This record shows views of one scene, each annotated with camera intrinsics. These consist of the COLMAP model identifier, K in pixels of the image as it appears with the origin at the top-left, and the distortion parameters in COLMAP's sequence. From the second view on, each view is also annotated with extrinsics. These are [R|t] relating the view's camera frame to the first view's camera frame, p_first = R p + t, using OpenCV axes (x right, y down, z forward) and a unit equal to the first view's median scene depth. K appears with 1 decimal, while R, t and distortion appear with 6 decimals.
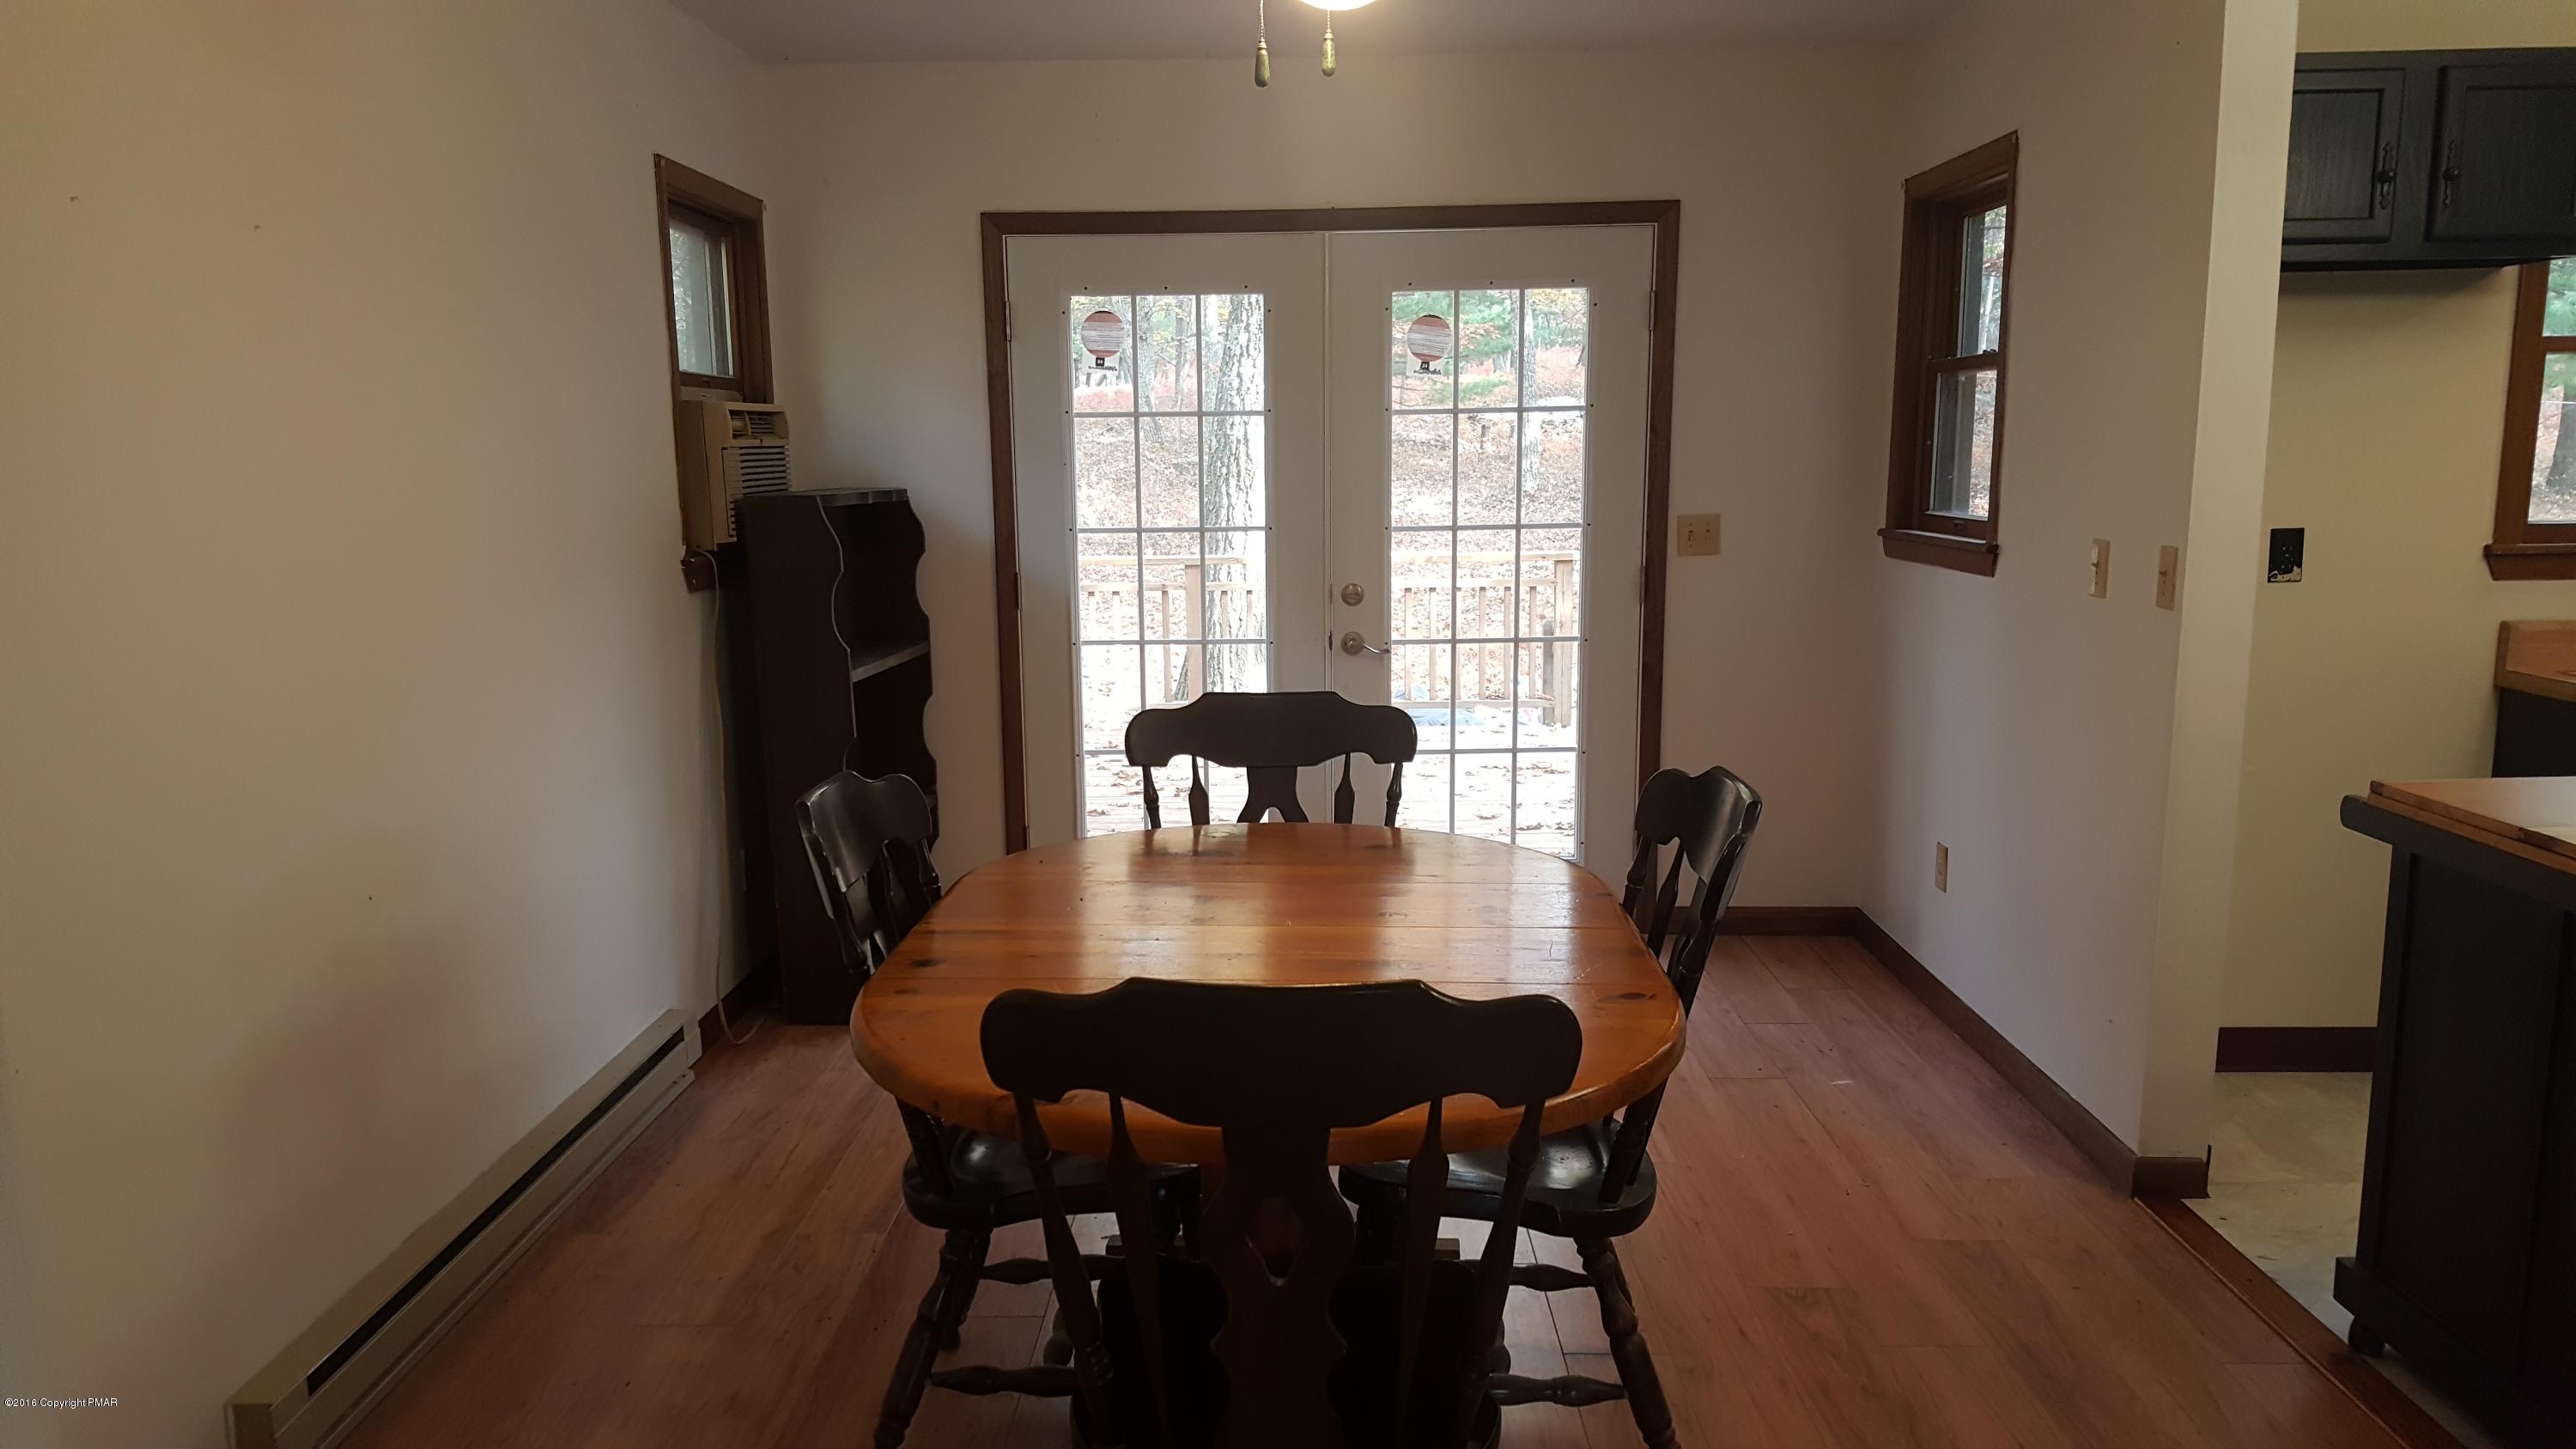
lens RADIAL K [[1911.7, 0, 1332.7], [0, 1911.7, 745.6], [0, 0, 1]] dist [0.122459, -0.199022]
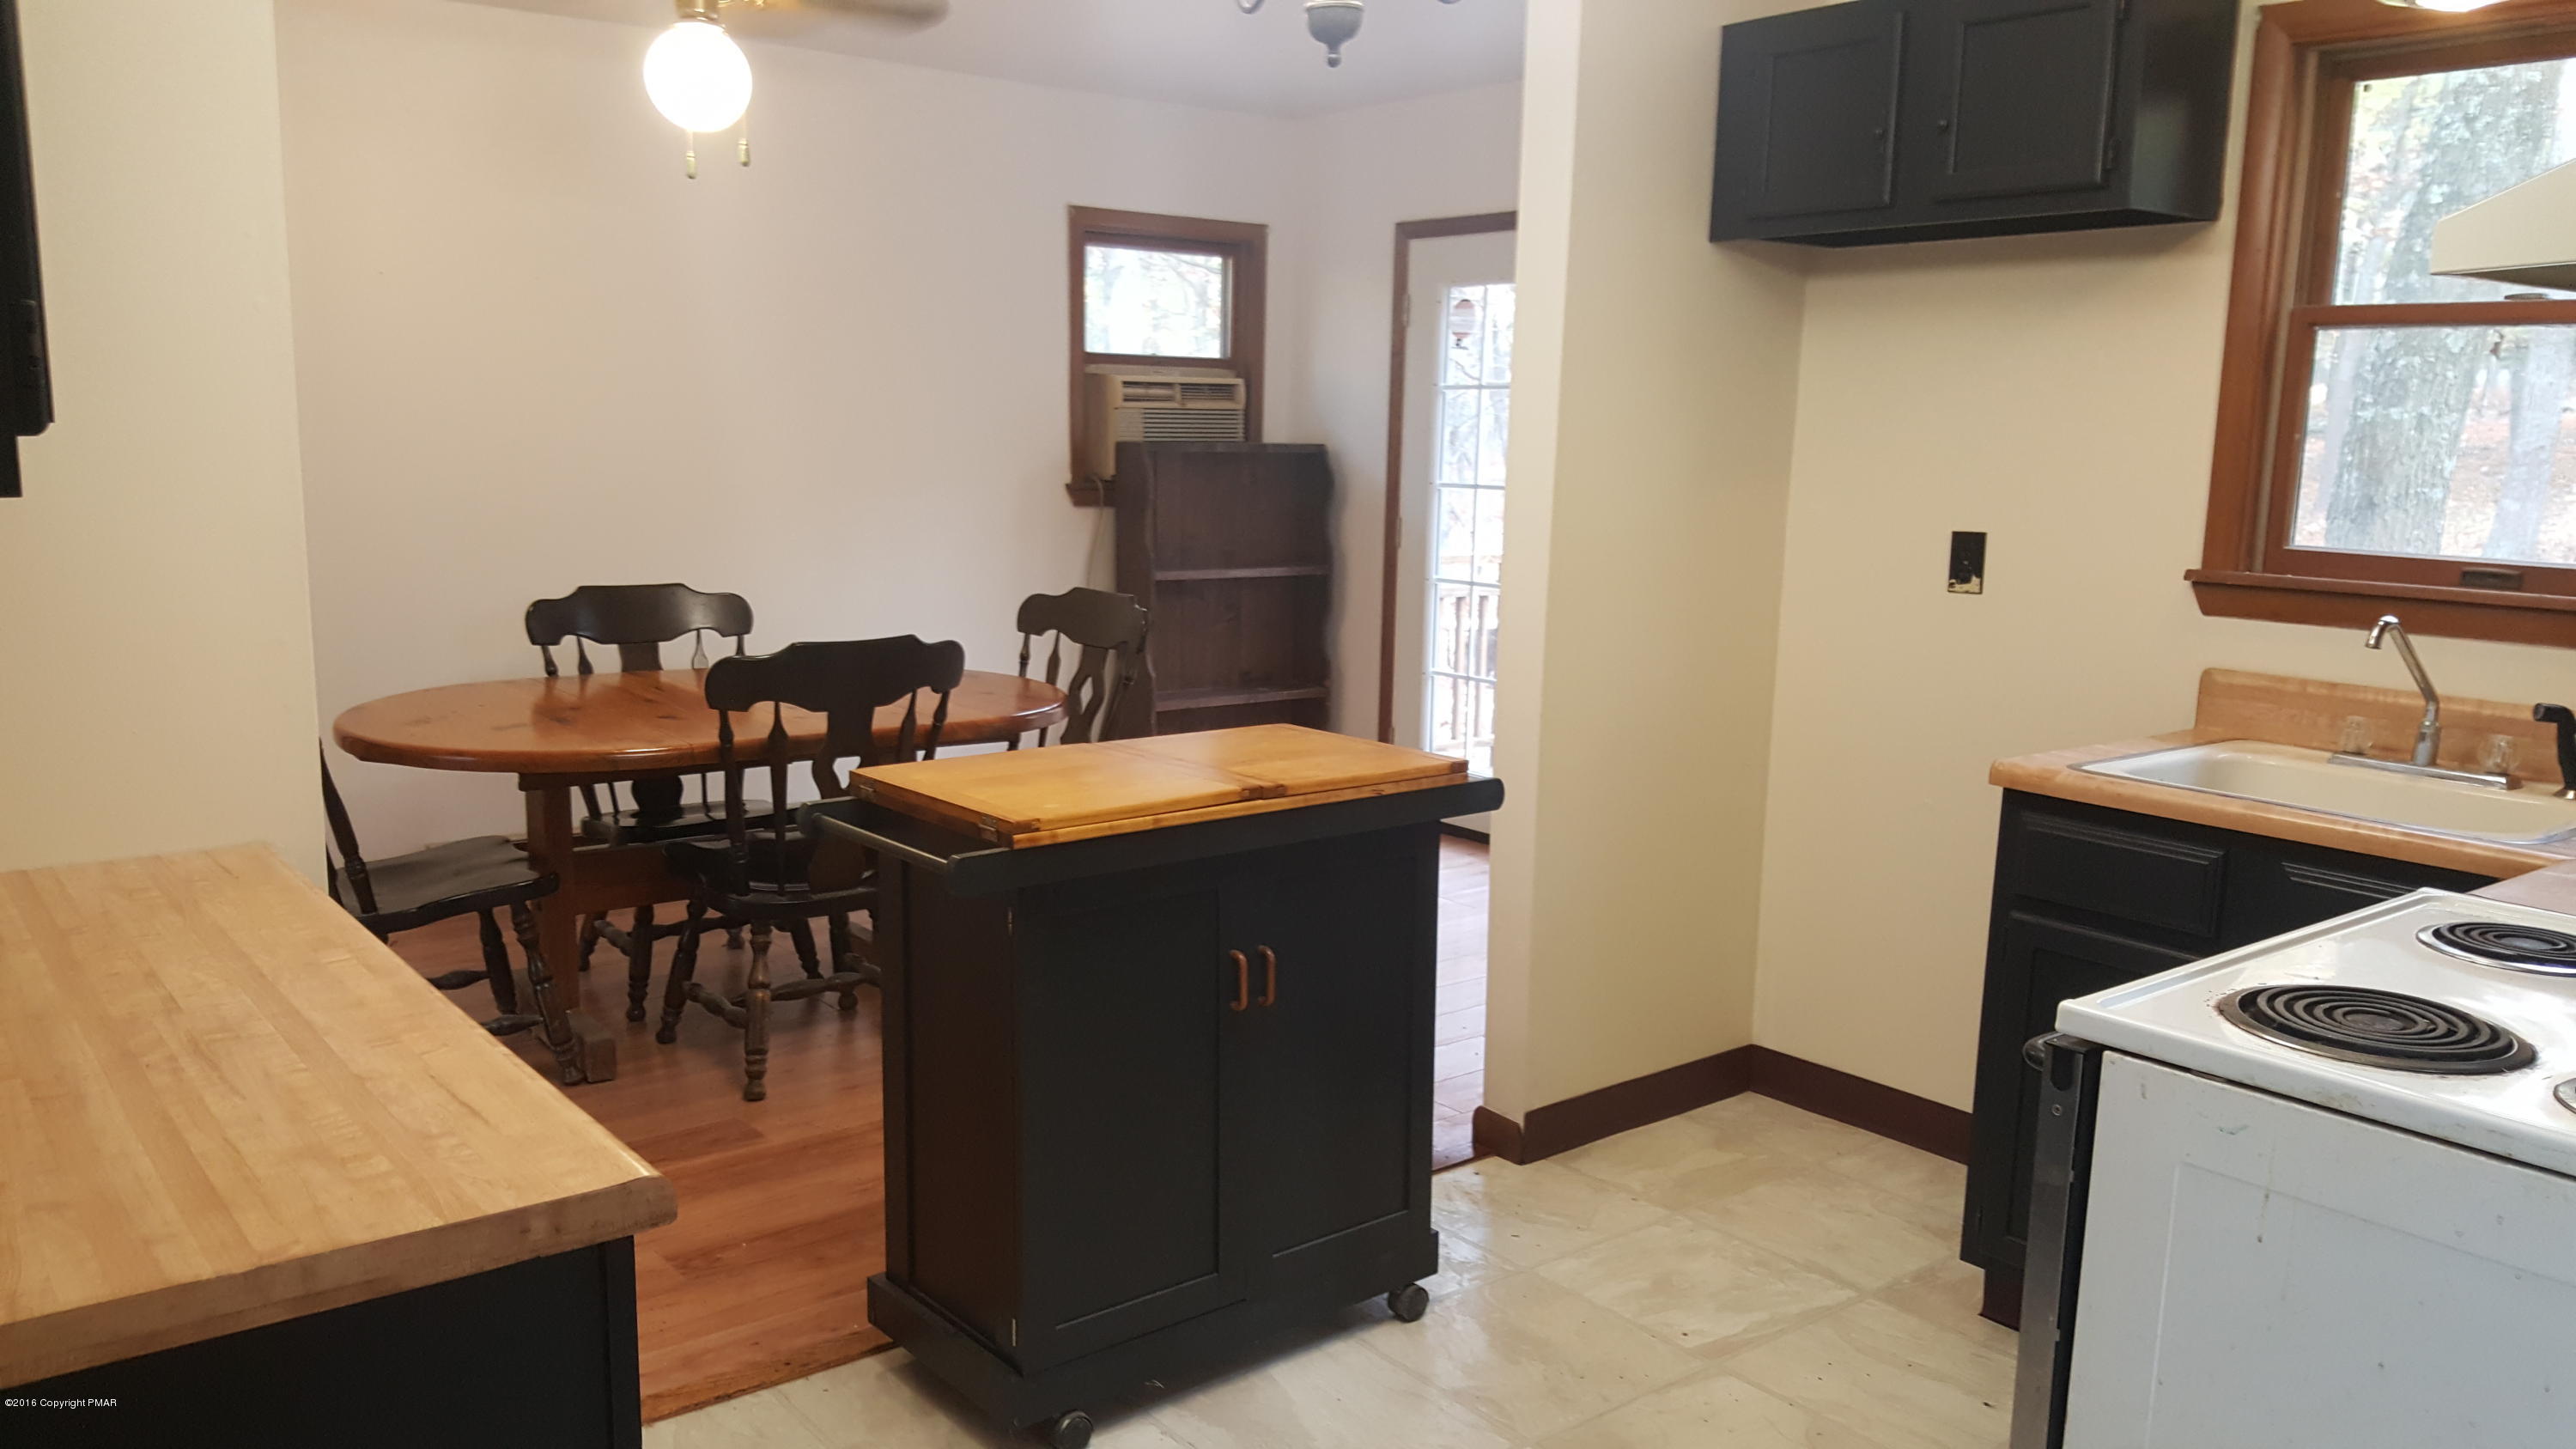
lens RADIAL K [[1911.7, 0, 1284.0], [0, 1911.7, 765.8], [0, 0, 1]] dist [0.122459, -0.199022]
pose [[0.642689, 0.160436, -0.749141, 0.747820], [-0.142711, 0.985783, 0.088683, -0.031720], [0.752718, 0.049915, 0.656448, 0.151445]]
